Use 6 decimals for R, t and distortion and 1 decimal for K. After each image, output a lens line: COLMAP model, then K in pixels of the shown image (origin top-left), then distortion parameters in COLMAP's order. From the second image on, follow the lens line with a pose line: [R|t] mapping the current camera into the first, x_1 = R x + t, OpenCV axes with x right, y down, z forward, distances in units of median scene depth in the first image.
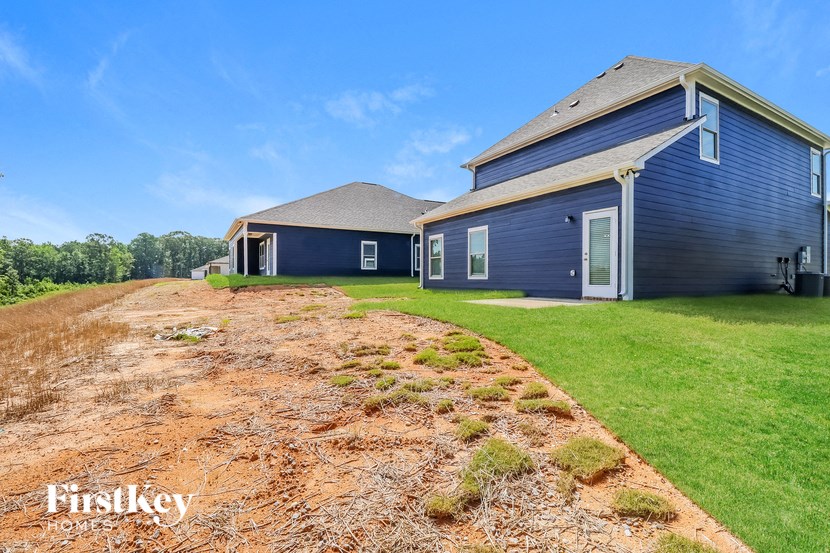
lens RADIAL K [[386.3, 0, 415.0], [0, 386.3, 276.5], [0, 0, 1]] dist [-0.003075, -0.000291]
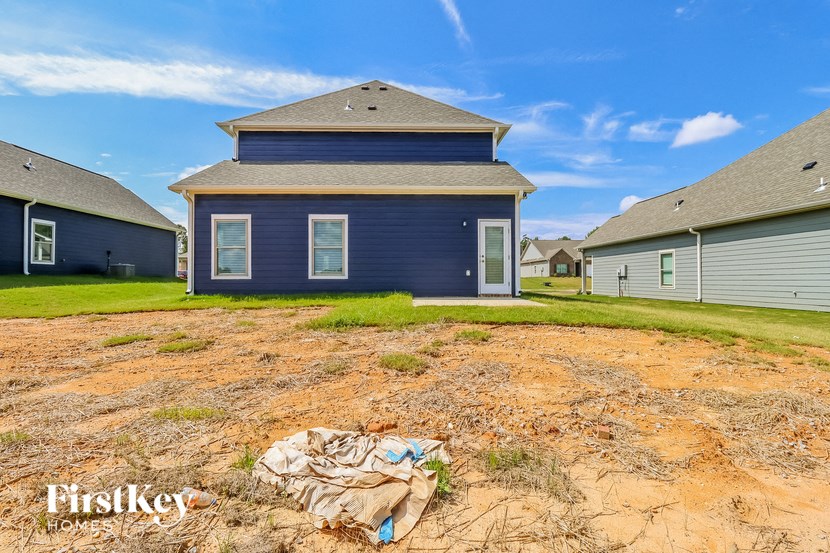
lens RADIAL K [[386.3, 0, 415.0], [0, 386.3, 276.5], [0, 0, 1]] dist [-0.003075, -0.000291]
pose [[0.476110, 0.006437, 0.879362, -0.587349], [-0.002793, 0.999979, -0.005807, 0.007169], [-0.879381, 0.000309, 0.476118, 0.572768]]
